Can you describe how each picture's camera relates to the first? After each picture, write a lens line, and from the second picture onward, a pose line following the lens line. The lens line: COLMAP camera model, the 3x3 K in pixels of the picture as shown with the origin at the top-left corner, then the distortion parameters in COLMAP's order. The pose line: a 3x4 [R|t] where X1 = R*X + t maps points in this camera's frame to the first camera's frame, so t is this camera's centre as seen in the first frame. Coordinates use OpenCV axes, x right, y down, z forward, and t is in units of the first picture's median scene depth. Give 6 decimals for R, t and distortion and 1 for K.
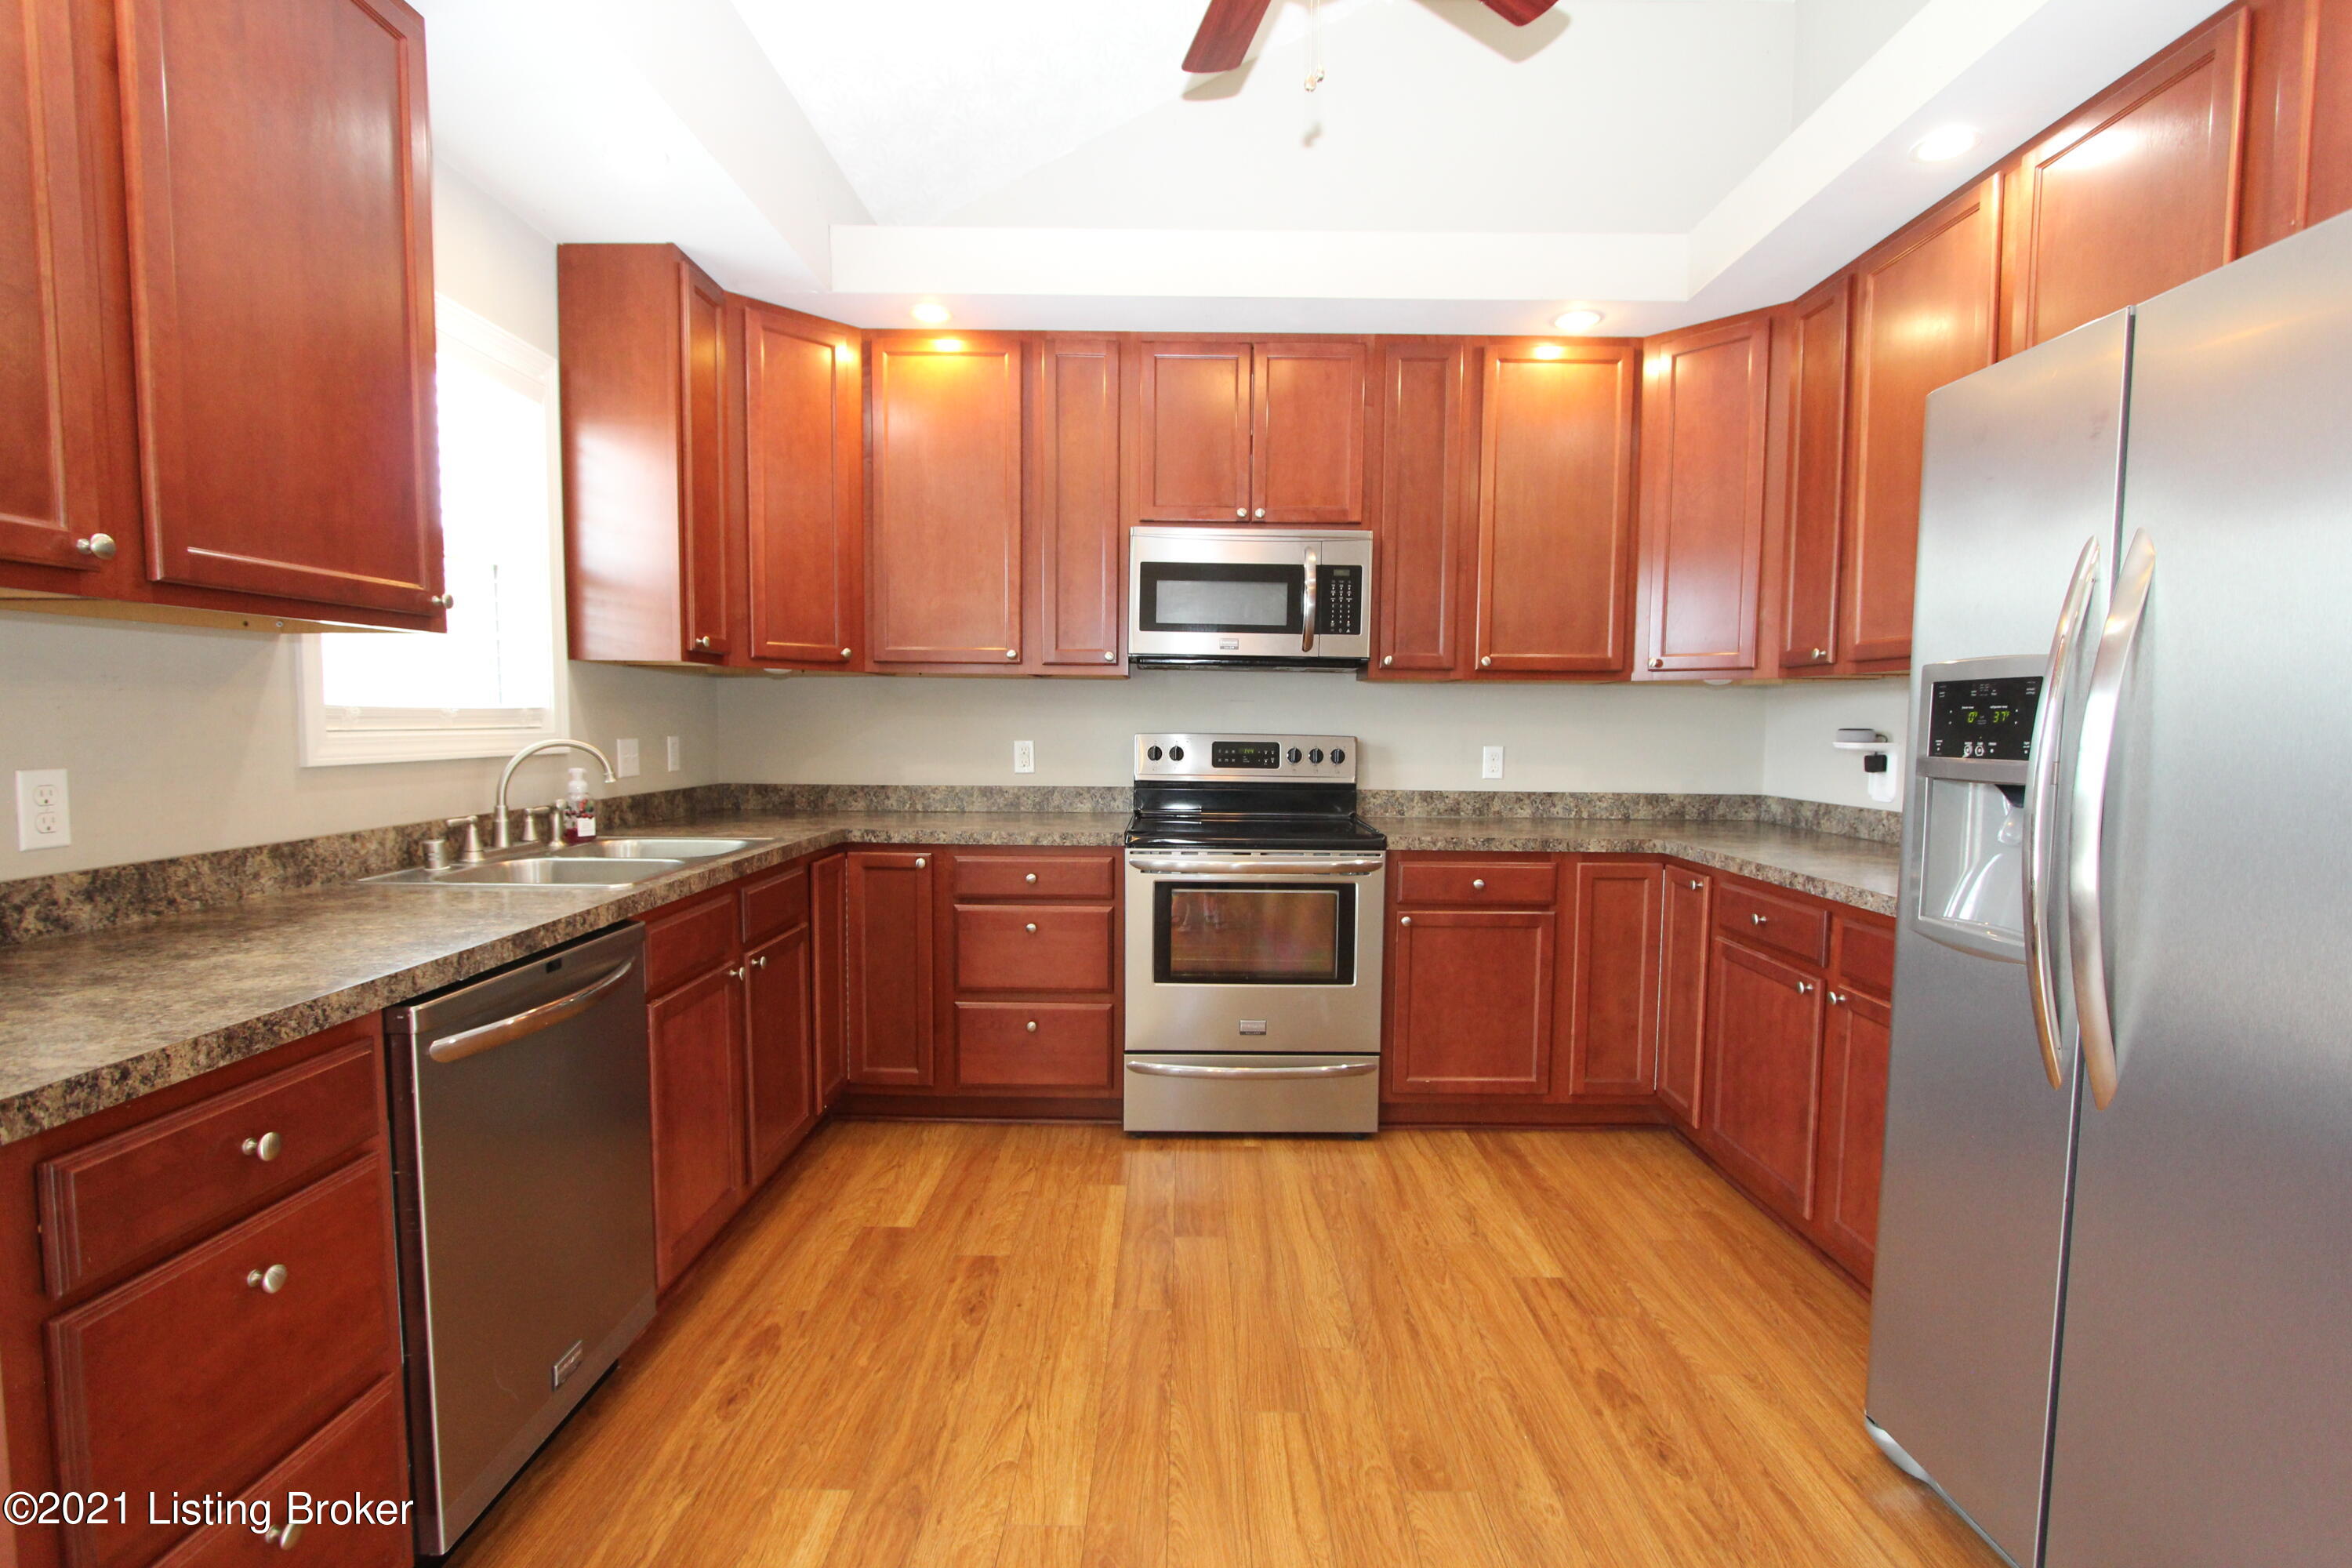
lens RADIAL K [[1081.8, 0, 1184.0], [0, 1081.8, 791.9], [0, 0, 1]] dist [-0.017380, 0.000684]
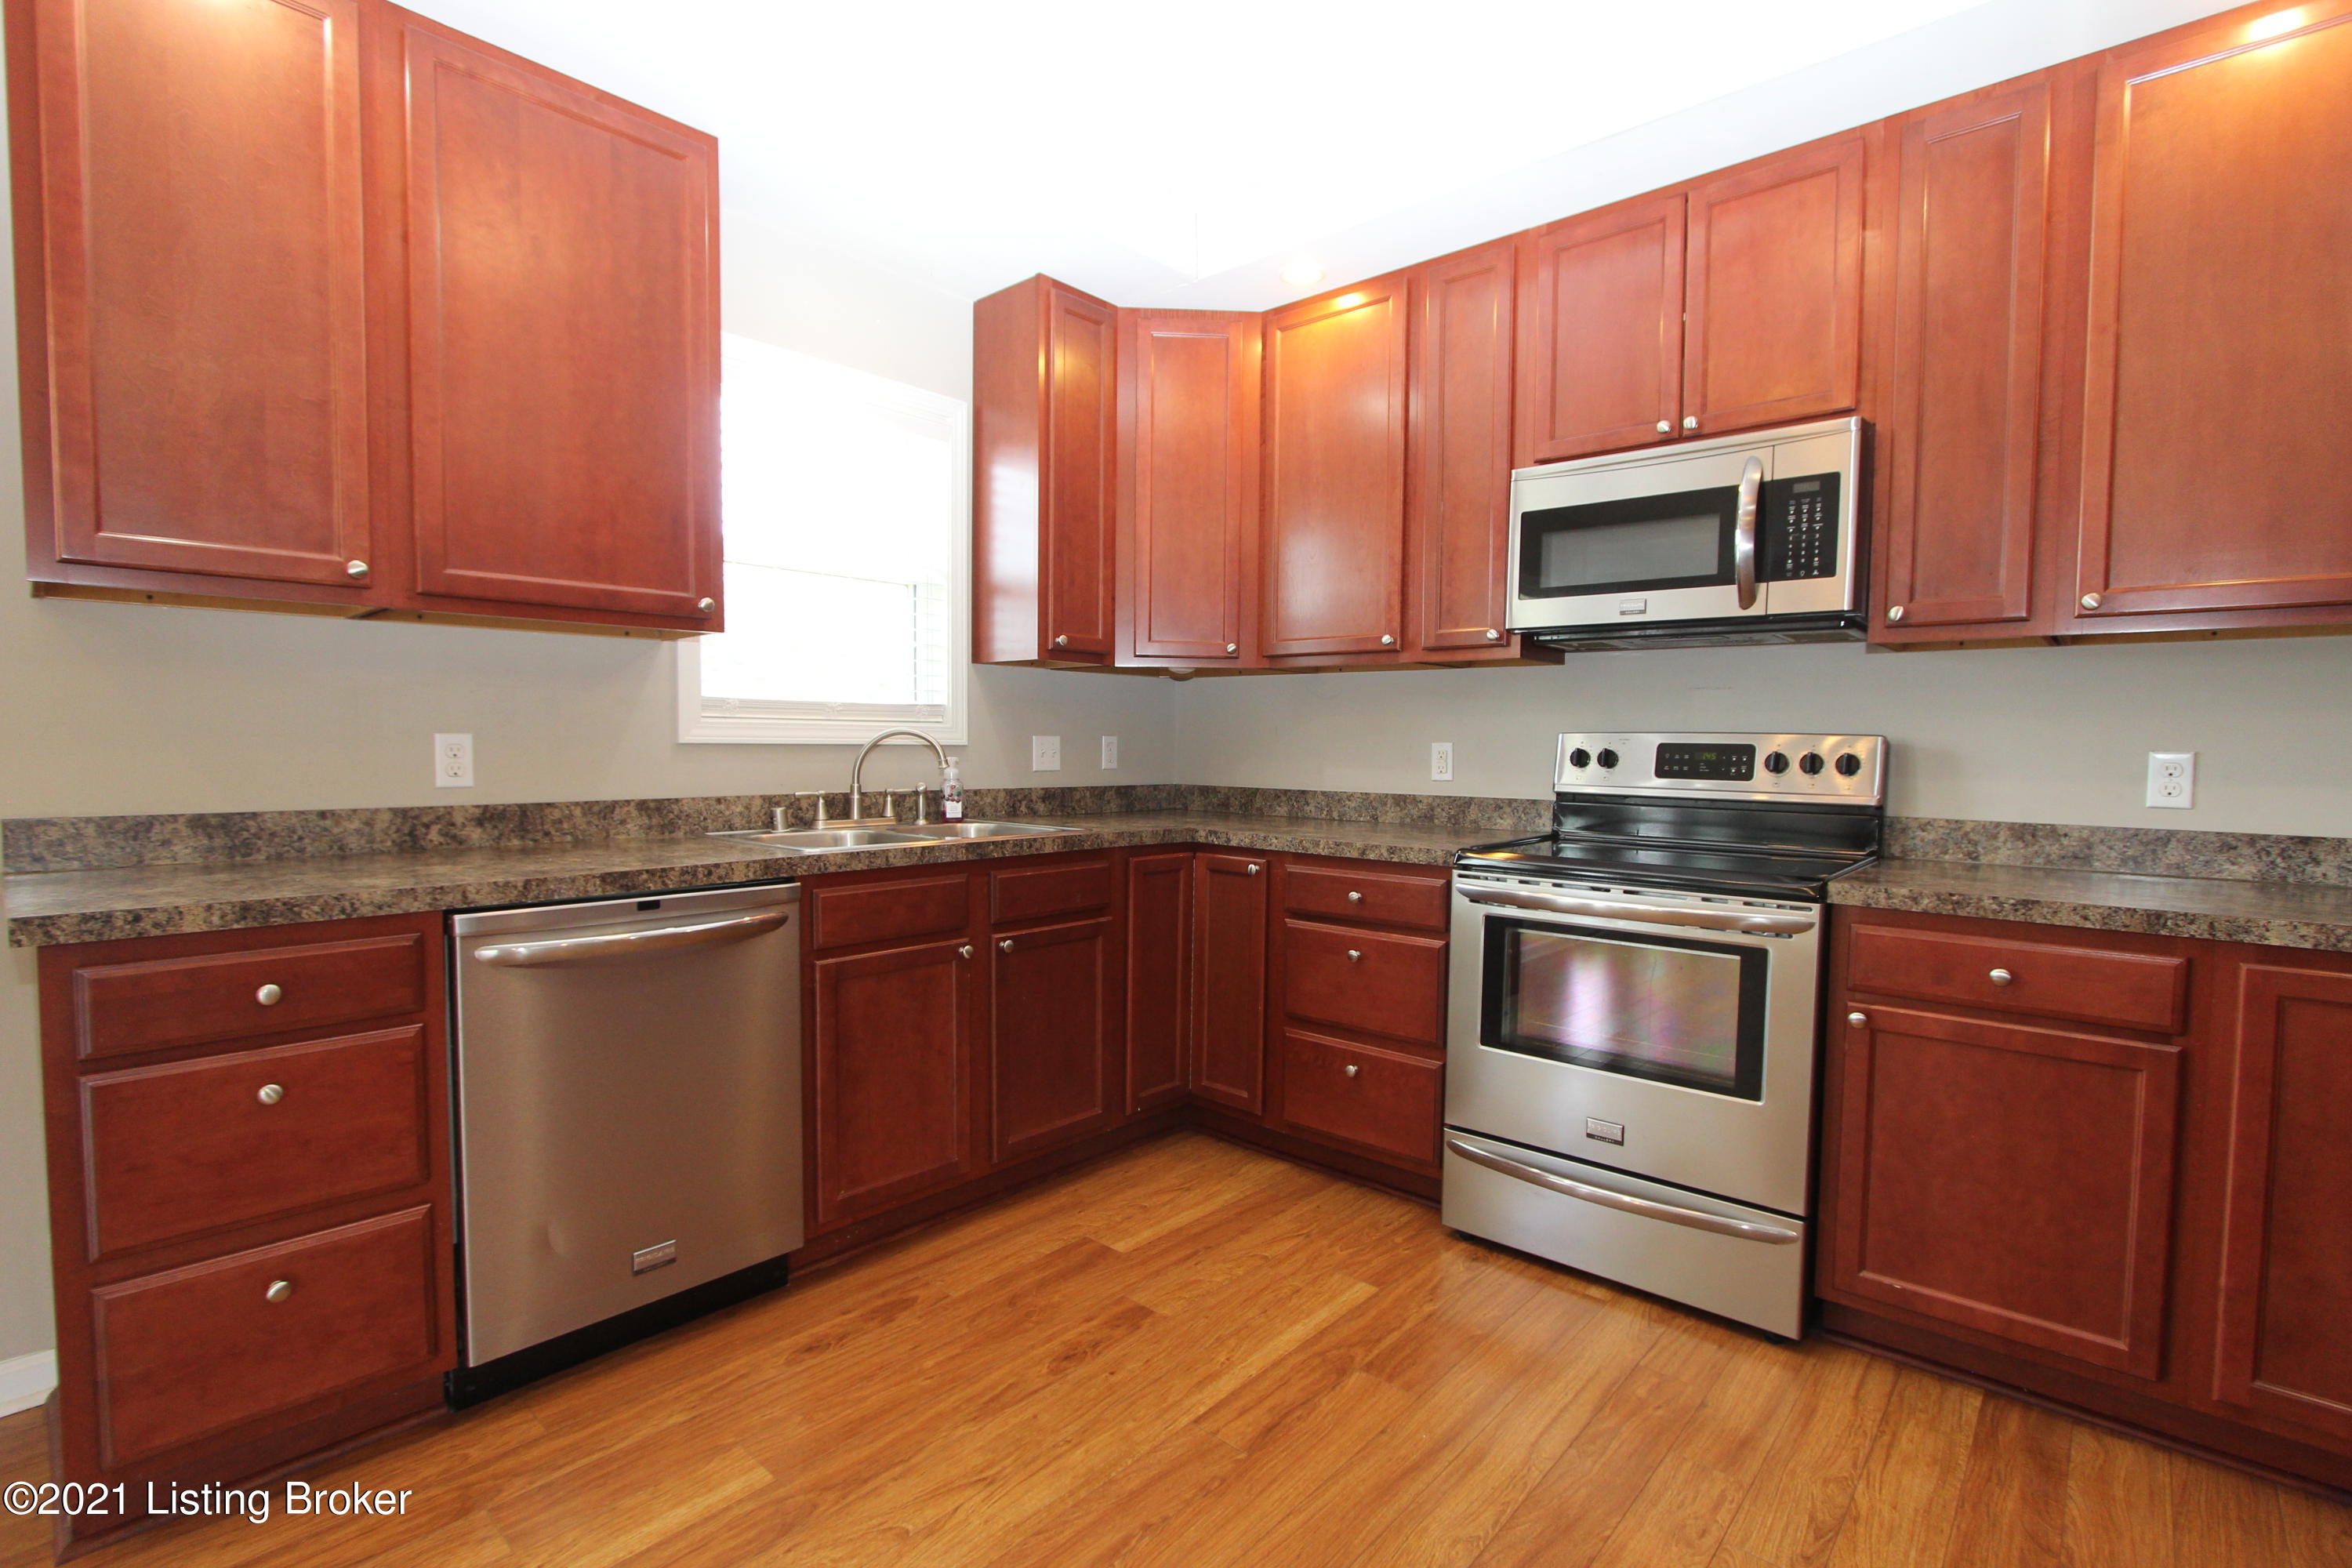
lens RADIAL K [[1081.8, 0, 1184.0], [0, 1081.8, 791.9], [0, 0, 1]] dist [-0.017380, 0.000684]
pose [[0.749562, 0.028897, -0.661304, 0.331585], [-0.048295, 0.998771, -0.011097, 0.013562], [0.660171, 0.040255, 0.750036, 0.276154]]
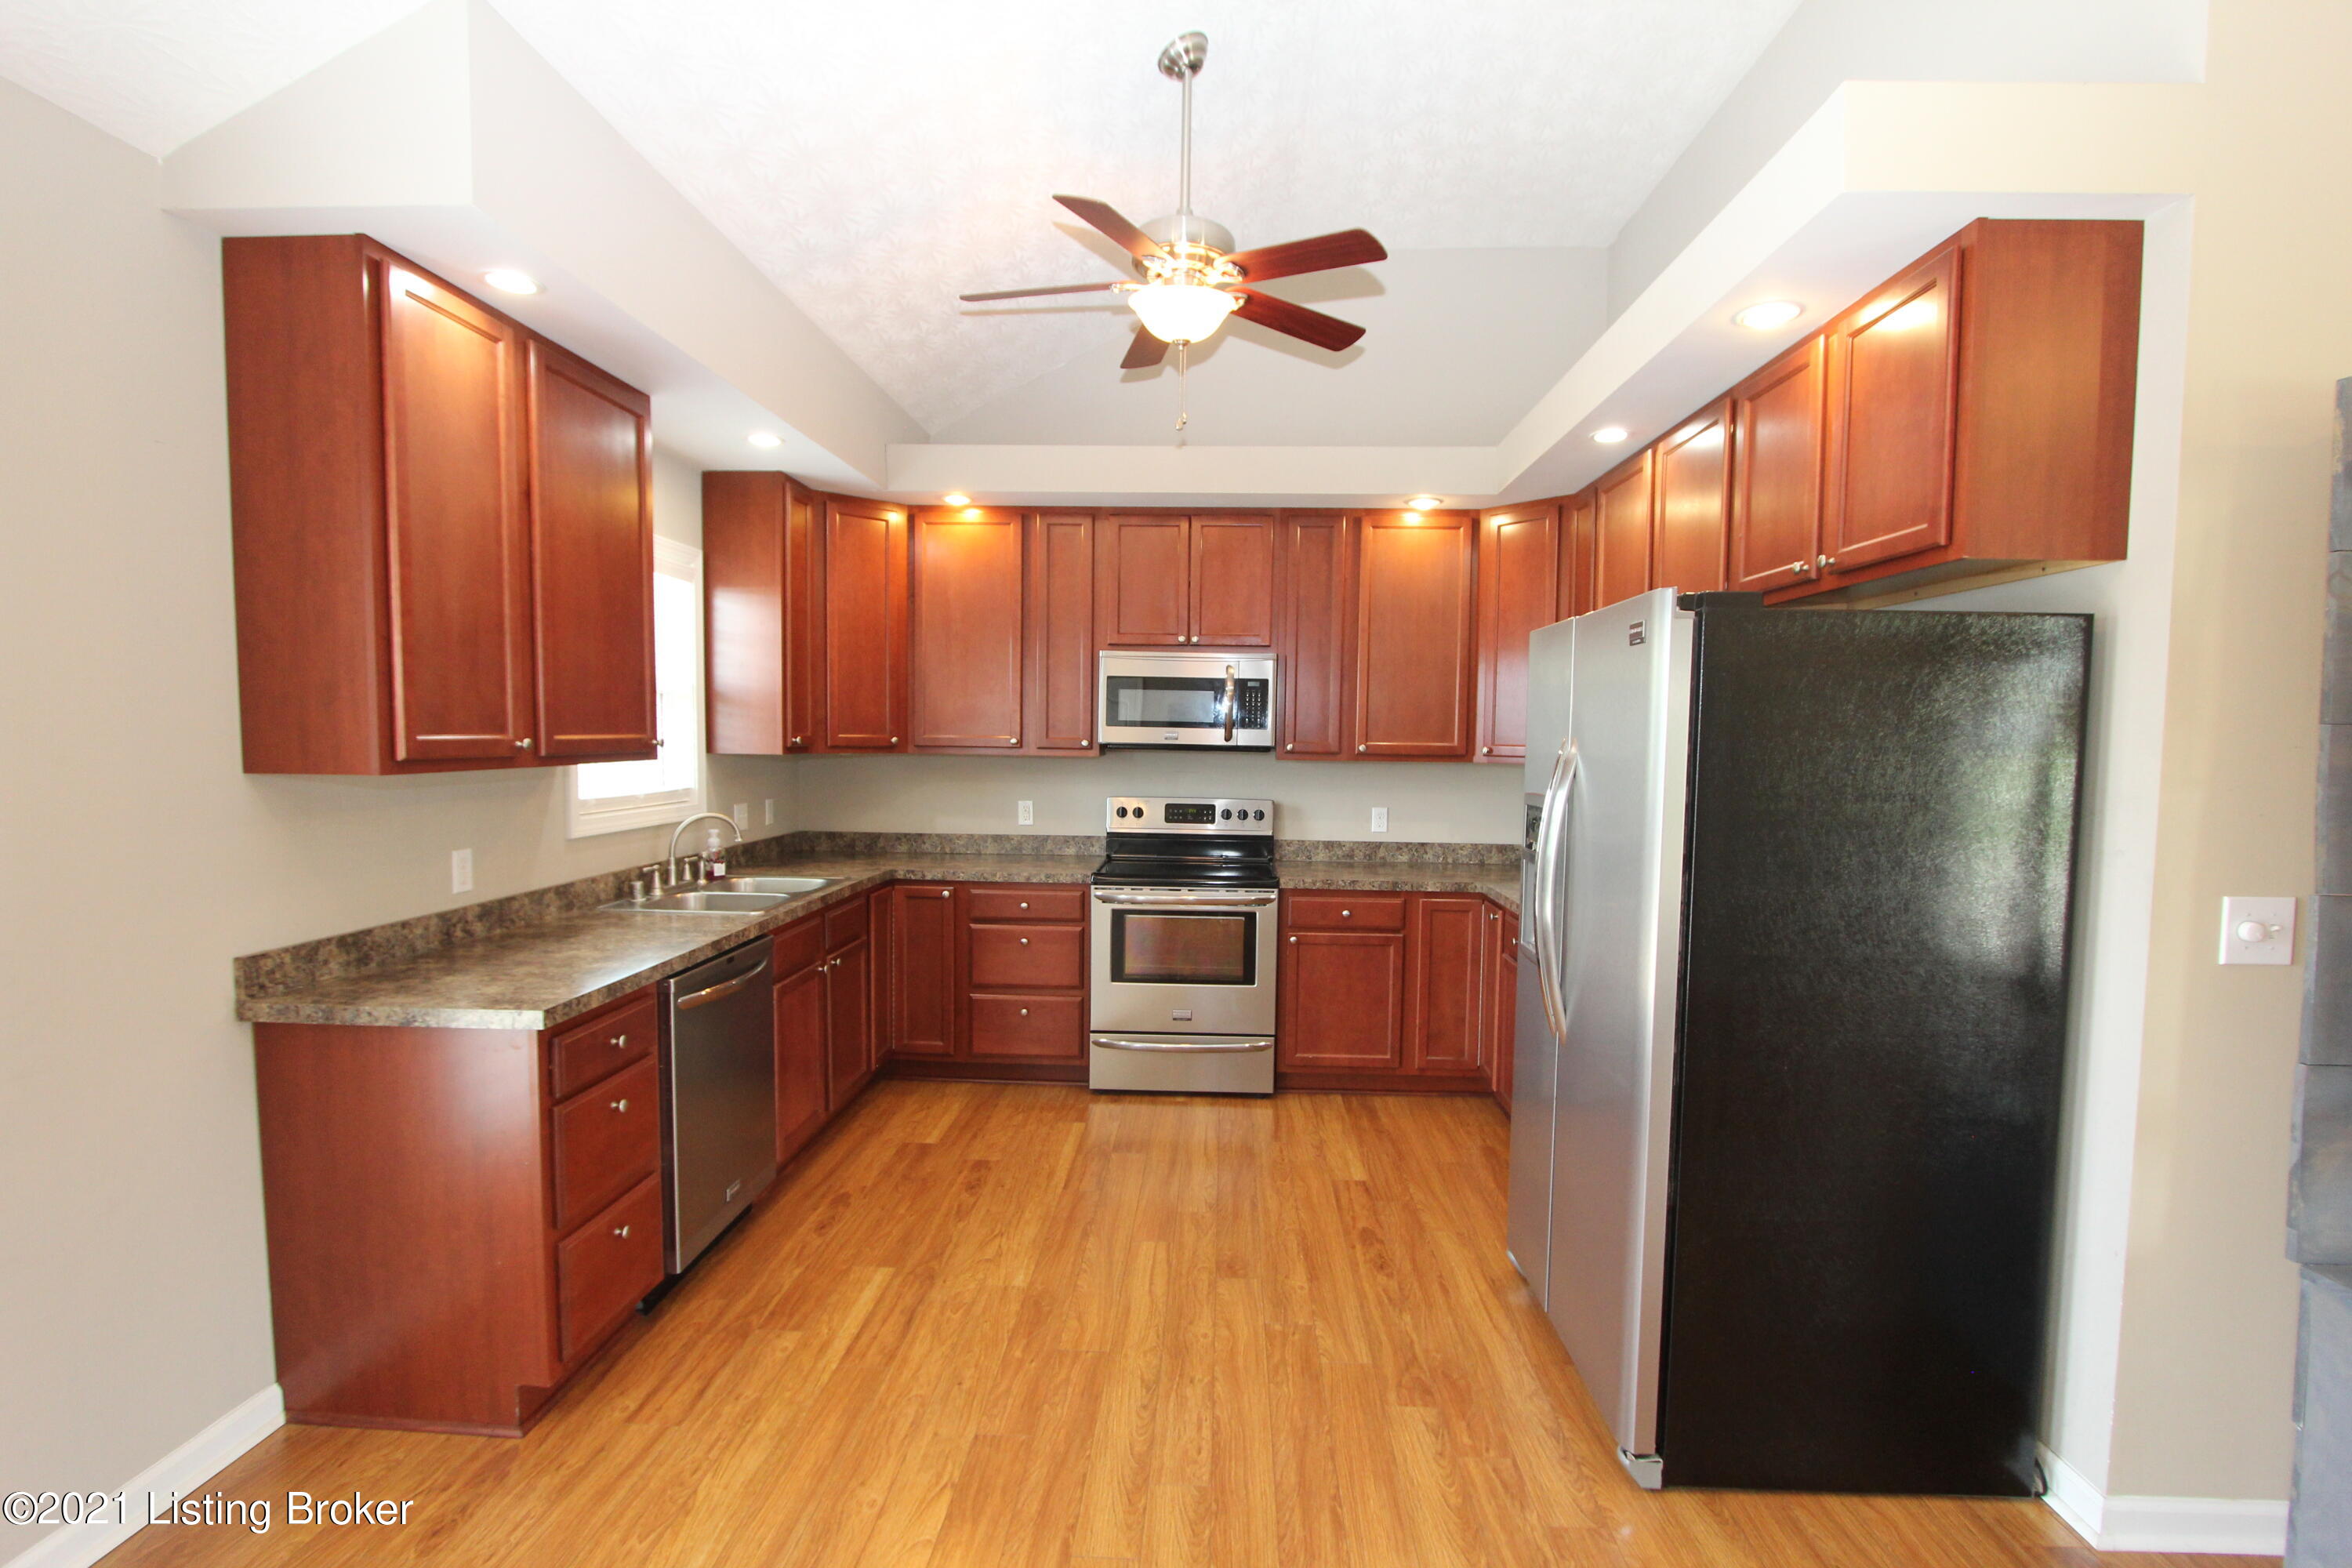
lens RADIAL K [[1081.8, 0, 1184.0], [0, 1081.8, 791.9], [0, 0, 1]] dist [-0.017380, 0.000684]
pose [[0.999305, 0.006276, -0.036752, 0.119039], [-0.006783, 0.999883, -0.013678, -0.051427], [0.036662, 0.013918, 0.999231, -0.403521]]
